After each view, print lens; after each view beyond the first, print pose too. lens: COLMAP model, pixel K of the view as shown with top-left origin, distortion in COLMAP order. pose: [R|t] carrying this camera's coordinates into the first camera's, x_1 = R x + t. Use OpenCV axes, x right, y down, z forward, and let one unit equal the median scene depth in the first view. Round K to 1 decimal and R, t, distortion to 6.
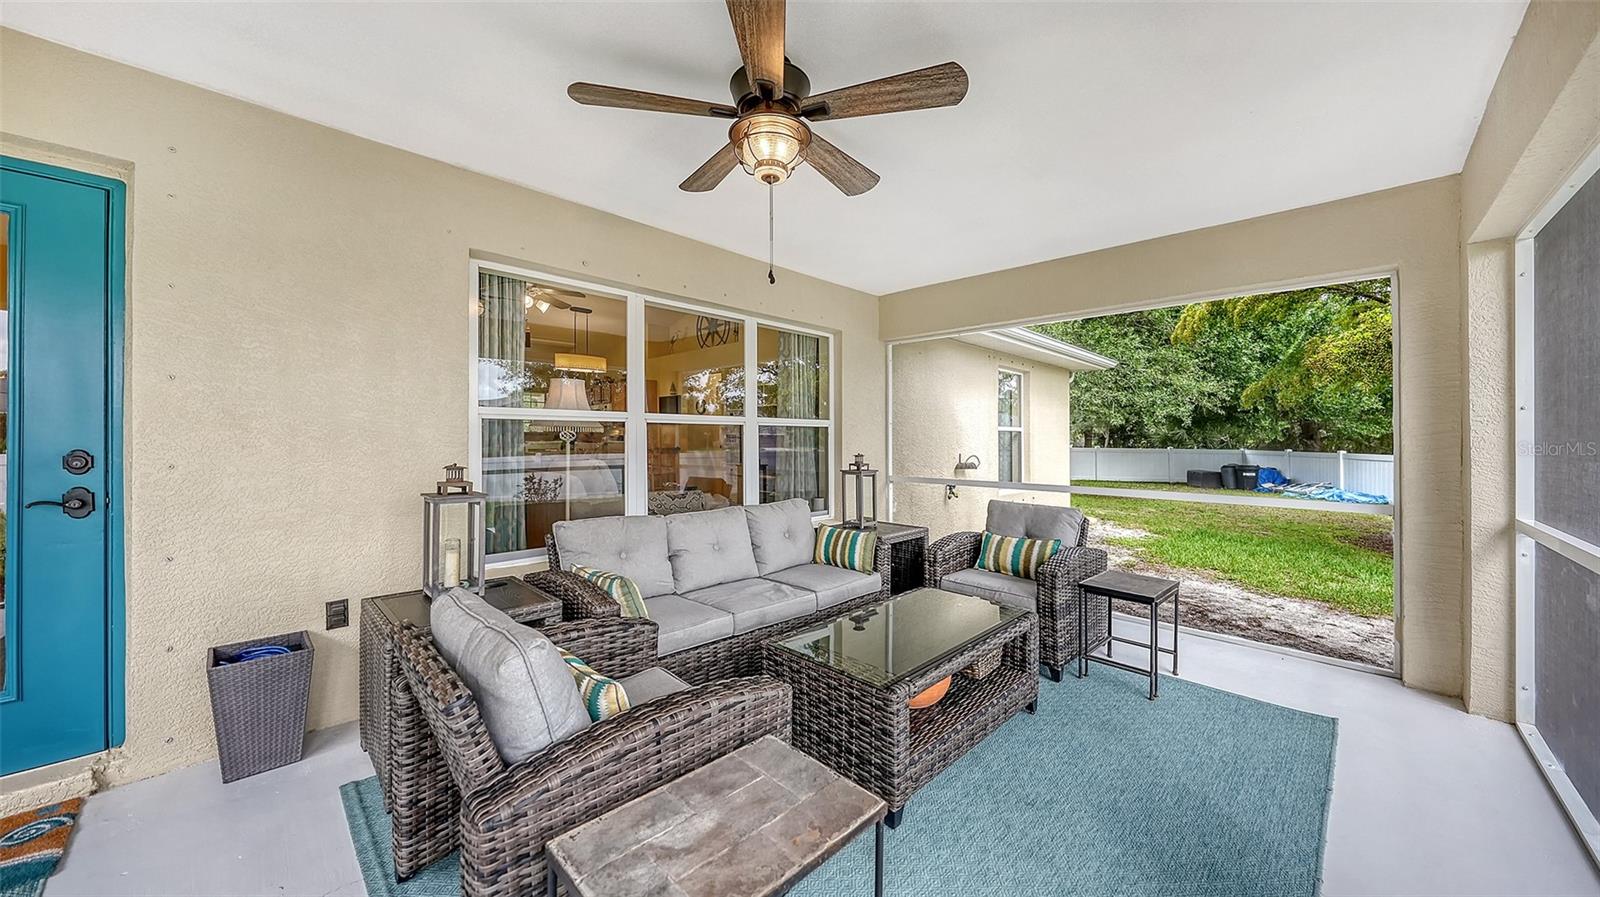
lens RADIAL K [[561.9, 0, 806.5], [0, 561.9, 435.5], [0, 0, 1]] dist [0.003730, -0.000053]
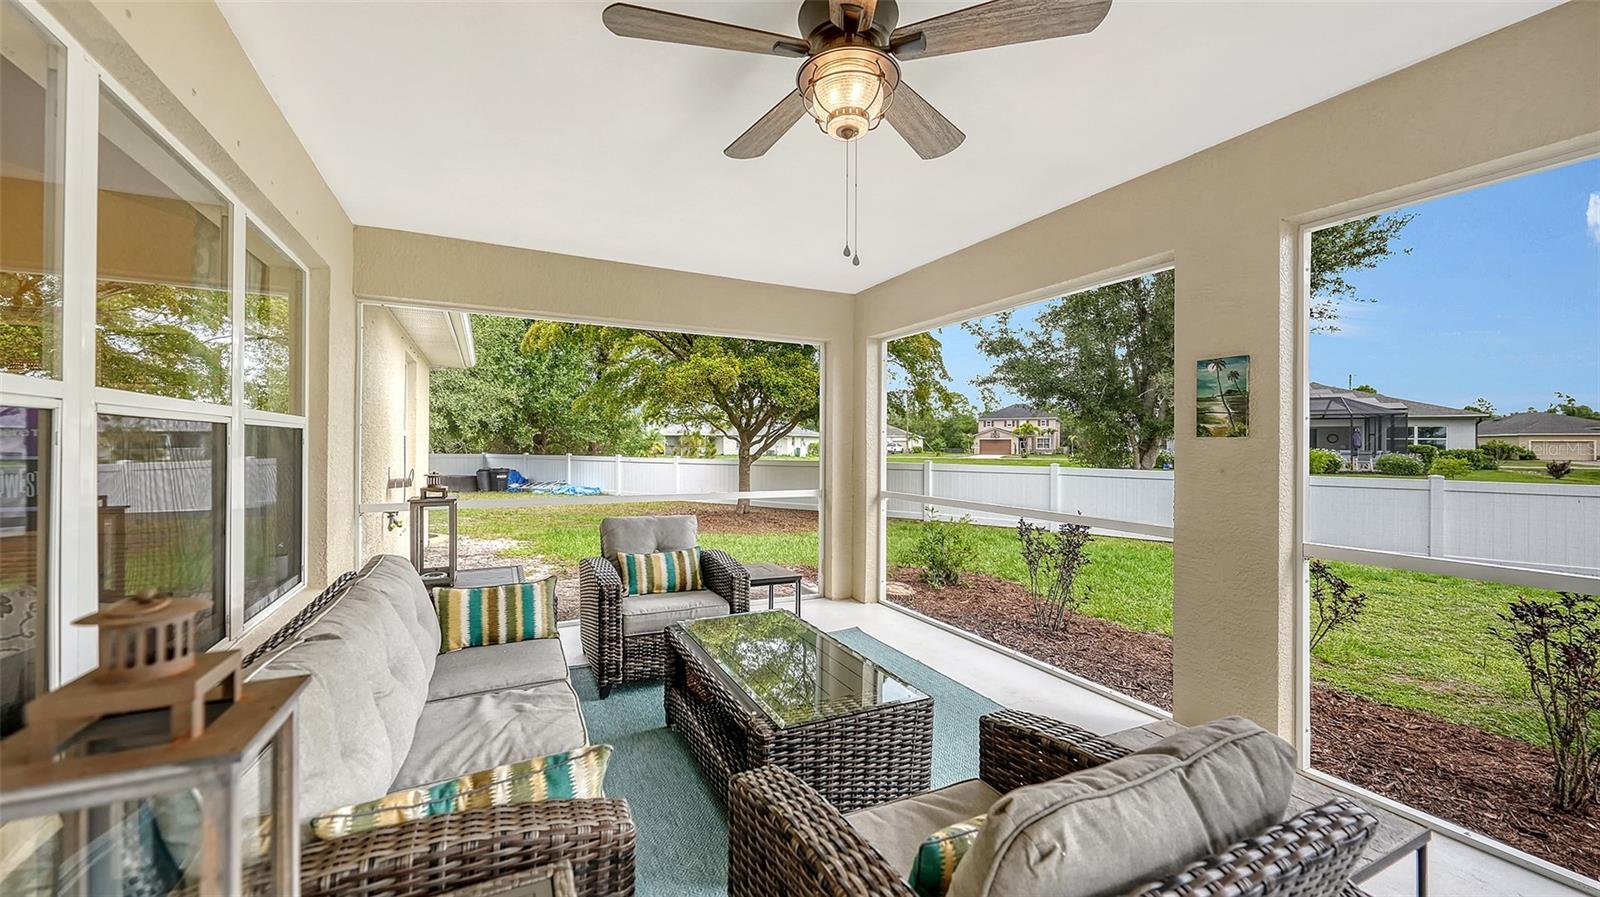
lens RADIAL K [[598.8, 0, 793.5], [0, 598.8, 444.1], [0, 0, 1]] dist [-0.000175, -0.000006]
pose [[0.333964, -0.001360, 0.942585, -0.496911], [-0.006727, 0.999970, 0.003826, -0.007345], [-0.942562, -0.007618, 0.333945, 0.442676]]
